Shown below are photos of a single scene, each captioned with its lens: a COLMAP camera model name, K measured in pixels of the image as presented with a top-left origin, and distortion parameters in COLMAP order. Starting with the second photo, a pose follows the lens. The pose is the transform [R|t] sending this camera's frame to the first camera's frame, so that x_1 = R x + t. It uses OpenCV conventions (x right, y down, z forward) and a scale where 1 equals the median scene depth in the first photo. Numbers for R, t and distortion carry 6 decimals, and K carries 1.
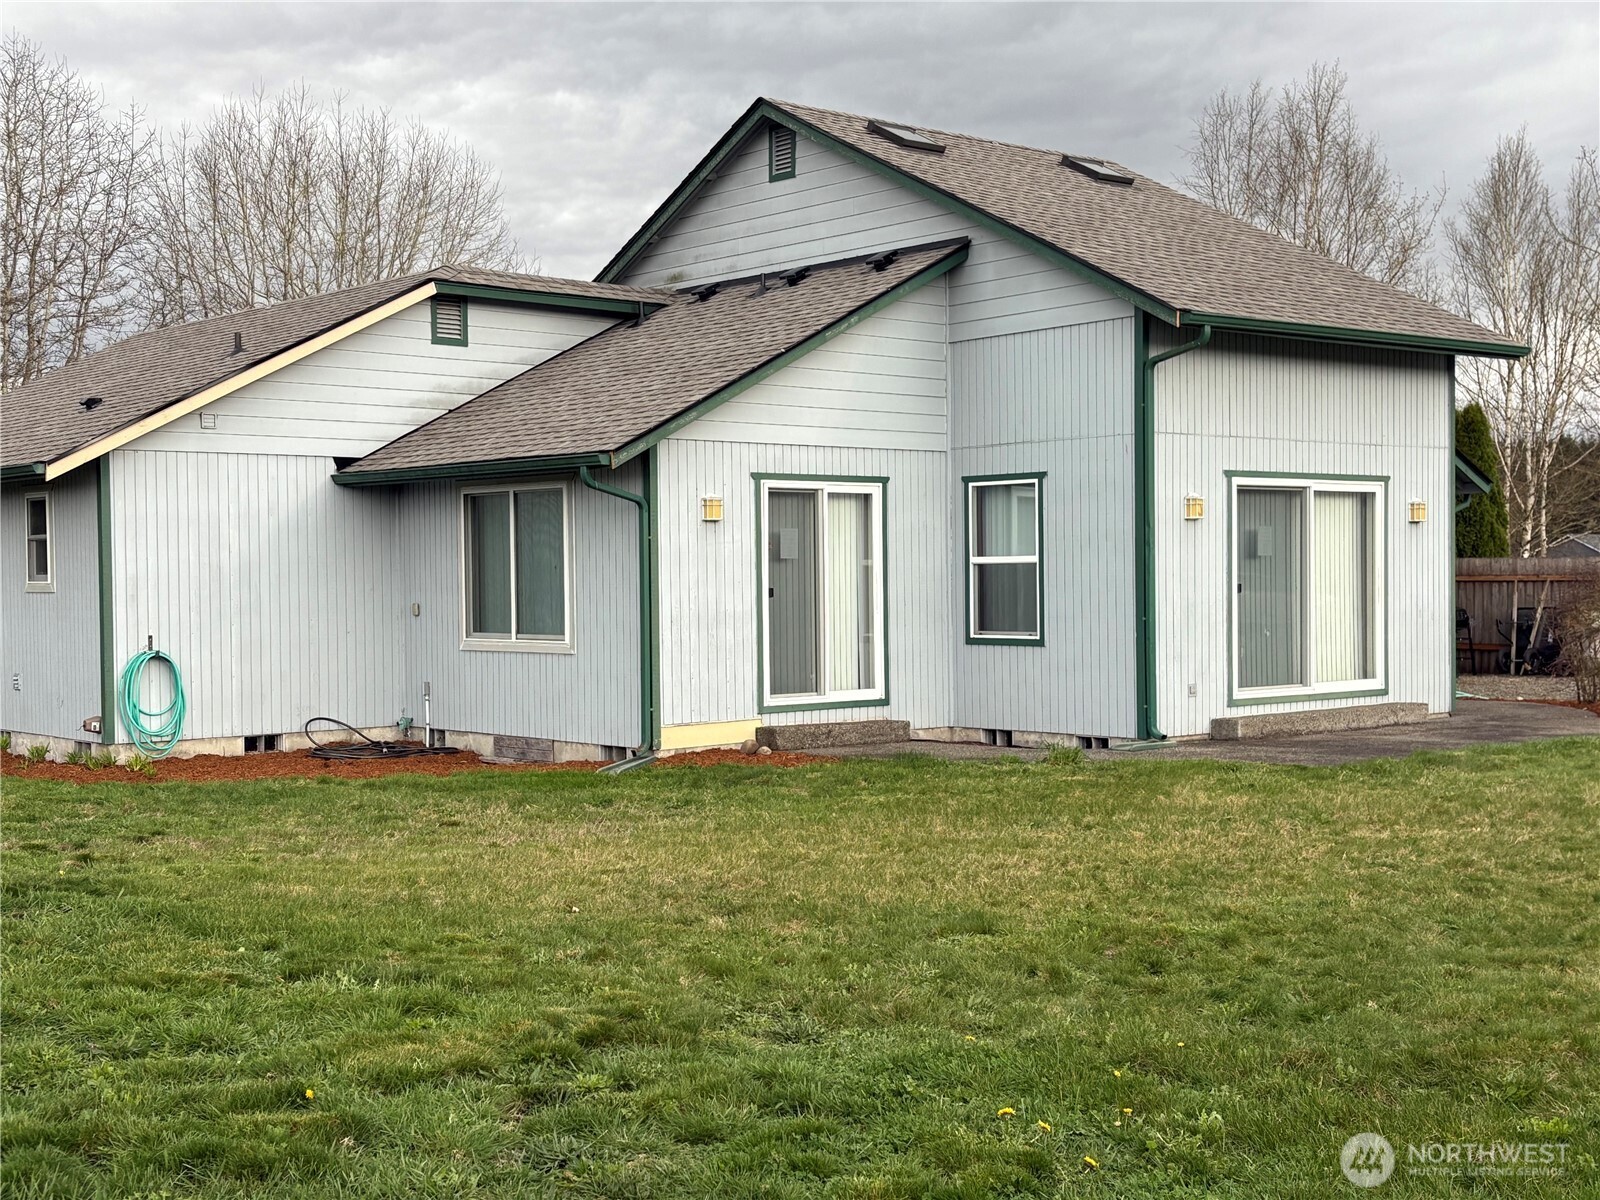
lens RADIAL K [[2080.5, 0, 797.0], [0, 2080.5, 597.9], [0, 0, 1]] dist [0.206310, 0.000000]
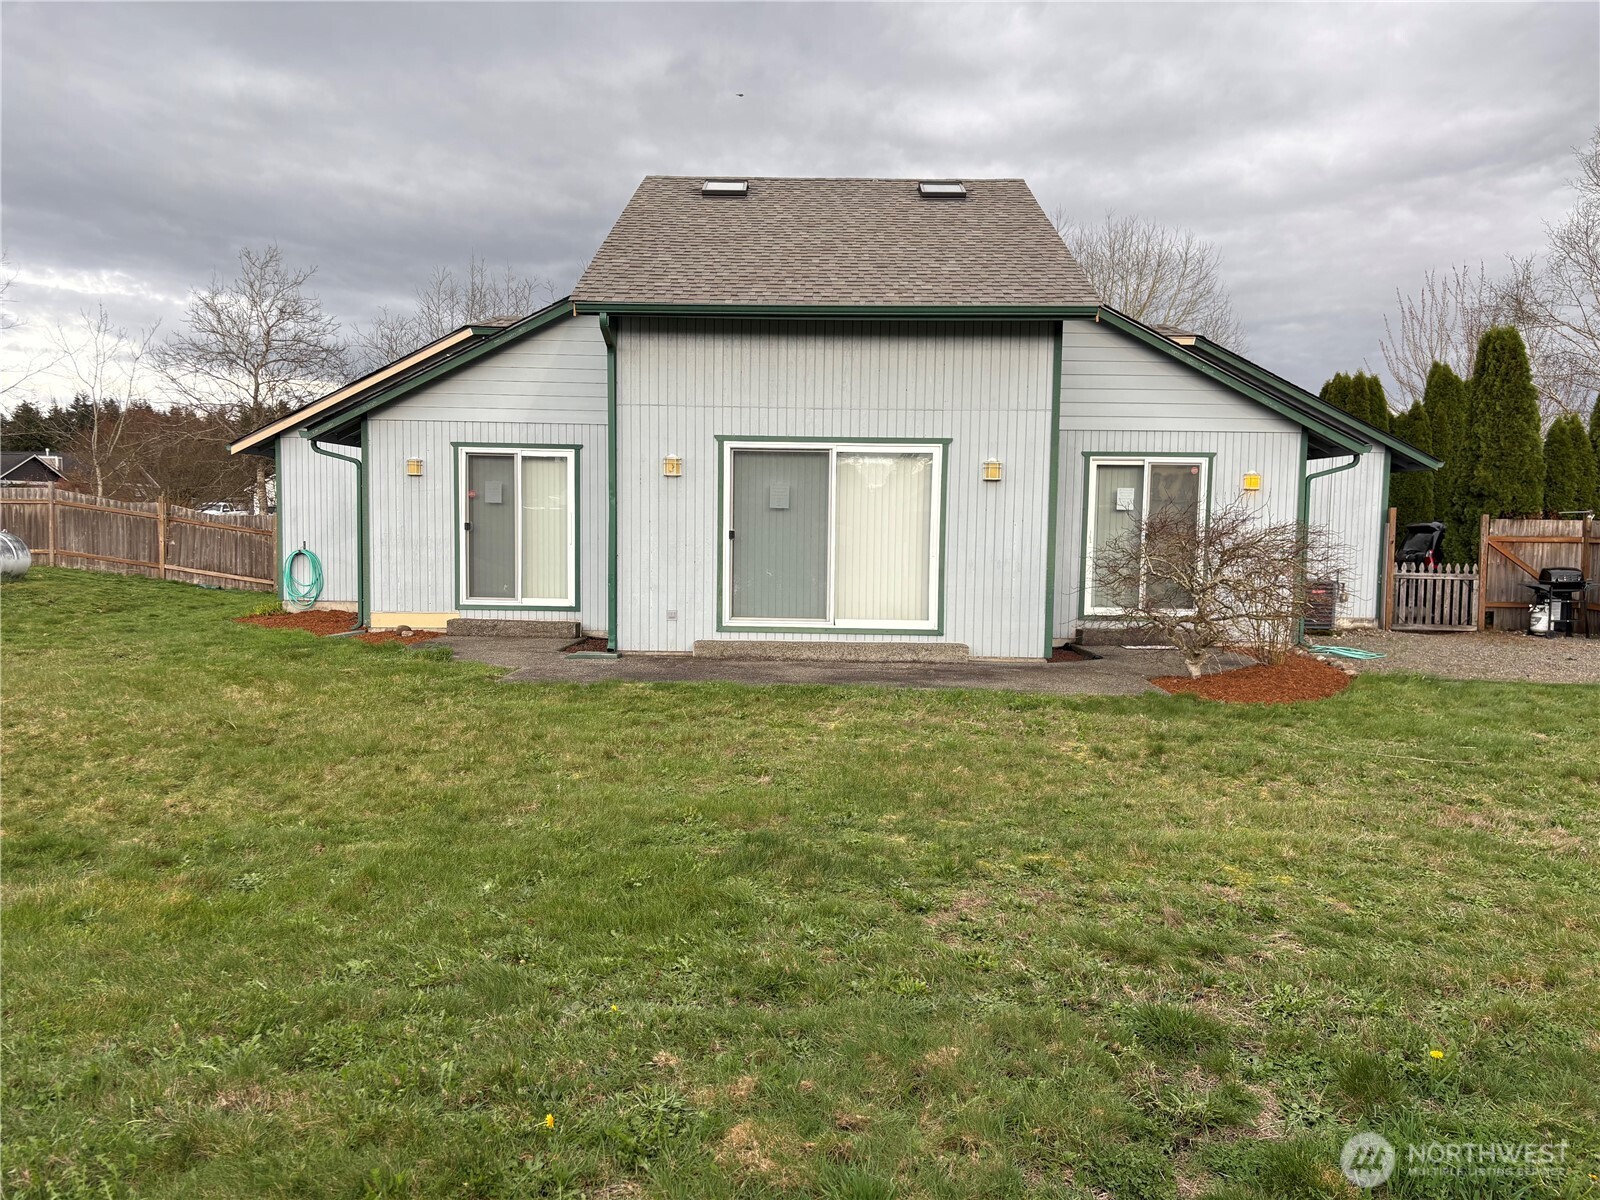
lens RADIAL K [[1223.5, 0, 799.4], [0, 1223.5, 612.2], [0, 0, 1]] dist [0.073657, -0.001879]
pose [[0.744662, 0.072743, -0.663466, 0.708007], [-0.033402, 0.996859, 0.071807, -0.011667], [0.666606, -0.031311, 0.744752, 0.503812]]
